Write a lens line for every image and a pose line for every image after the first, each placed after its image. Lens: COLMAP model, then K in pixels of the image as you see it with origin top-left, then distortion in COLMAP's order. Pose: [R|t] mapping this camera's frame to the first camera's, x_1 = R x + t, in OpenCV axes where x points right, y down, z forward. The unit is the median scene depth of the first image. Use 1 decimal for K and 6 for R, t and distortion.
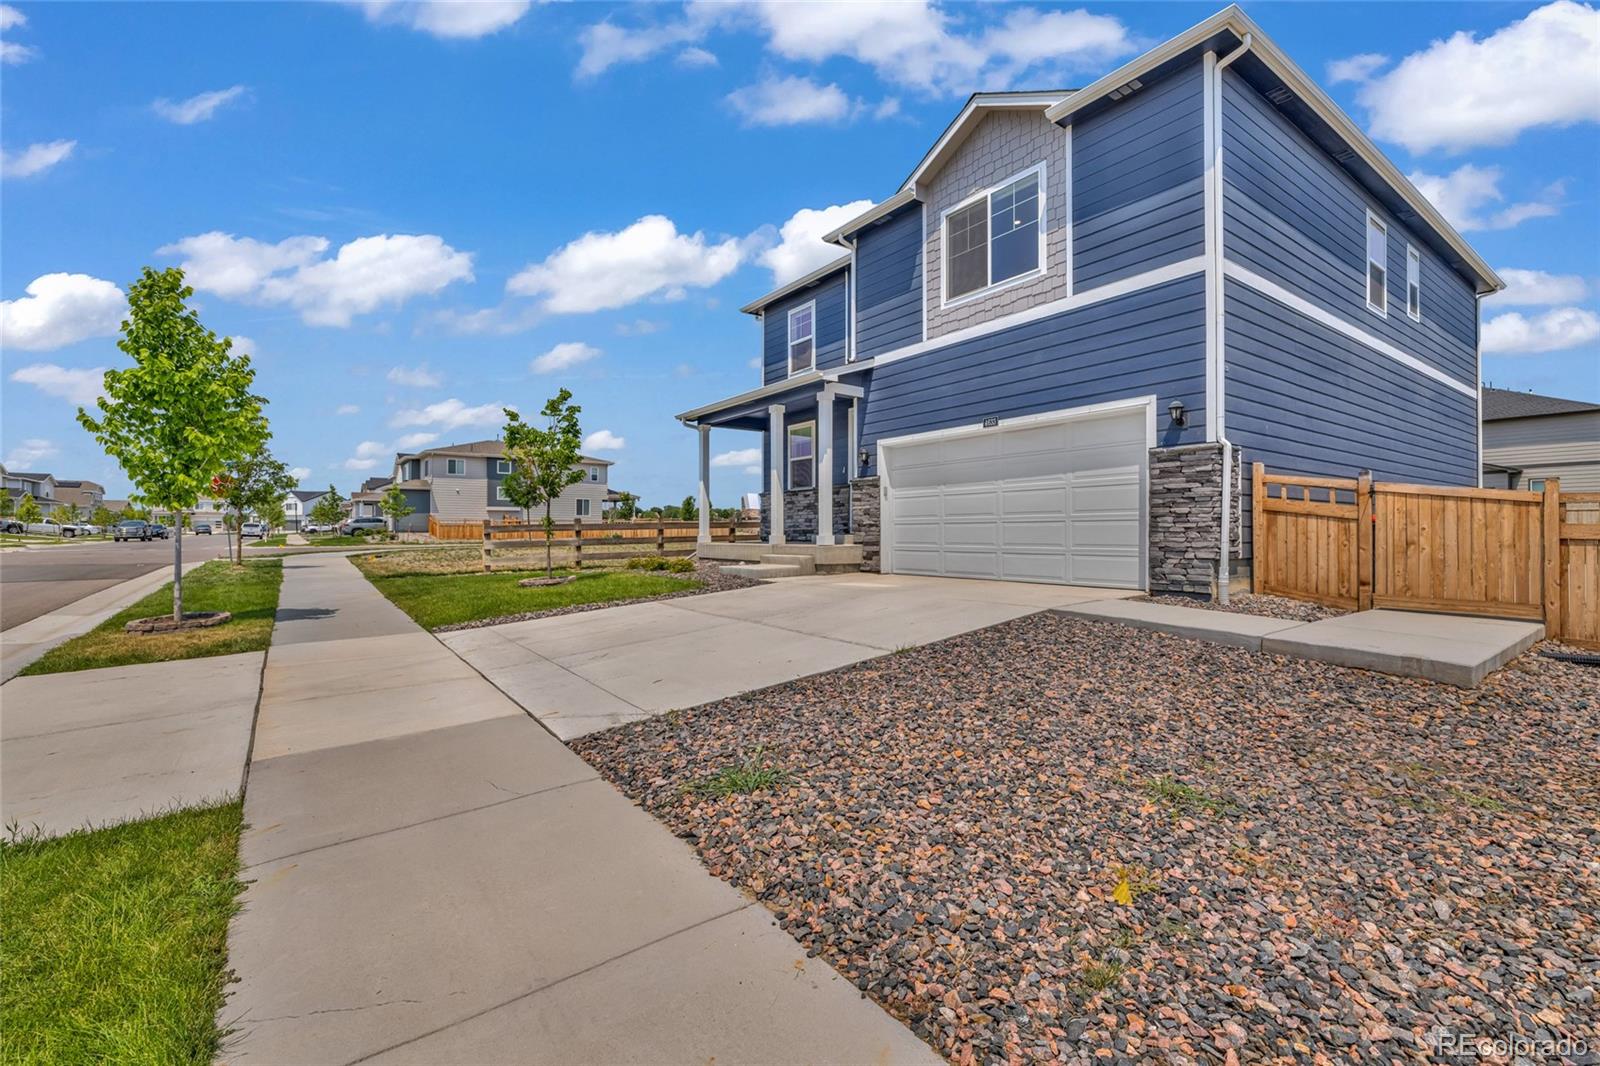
lens RADIAL K [[709.5, 0, 803.9], [0, 709.5, 530.0], [0, 0, 1]] dist [0.000841, 0.000235]
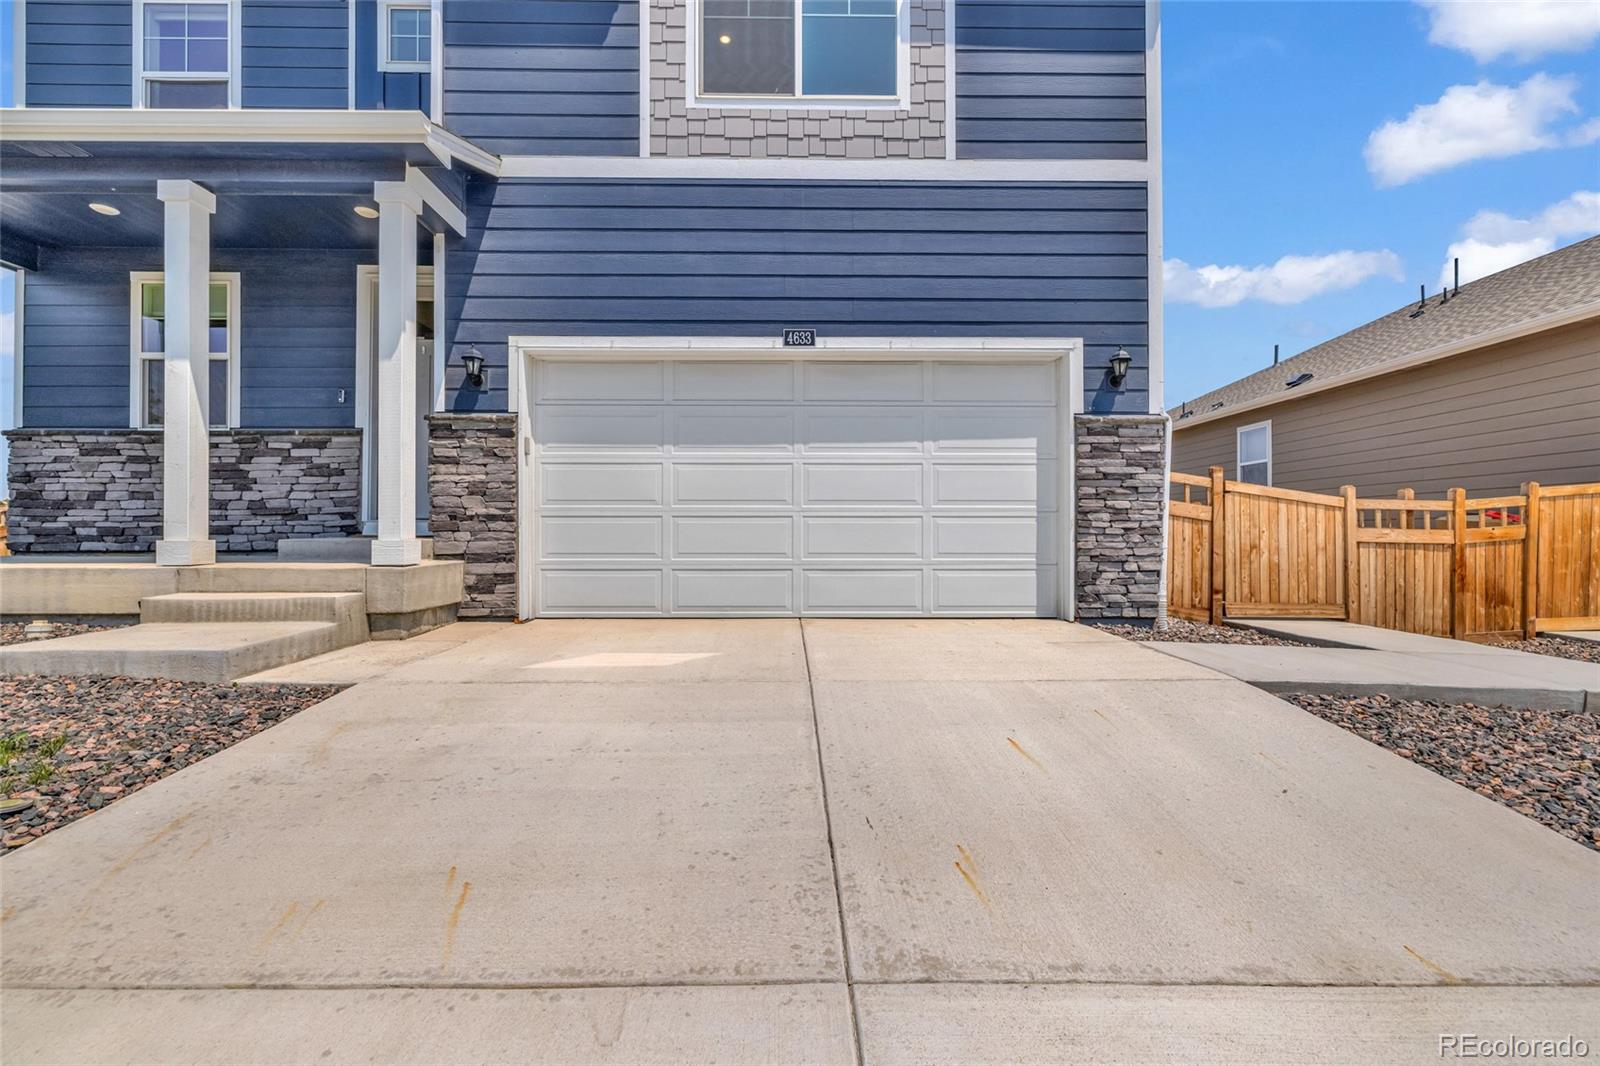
lens RADIAL K [[709.5, 0, 803.9], [0, 709.5, 530.0], [0, 0, 1]] dist [0.000841, 0.000235]
pose [[0.584959, 0.005600, 0.811044, -0.186904], [-0.005920, 0.999979, -0.002636, 0.001541], [-0.811042, -0.003259, 0.584979, 0.656293]]
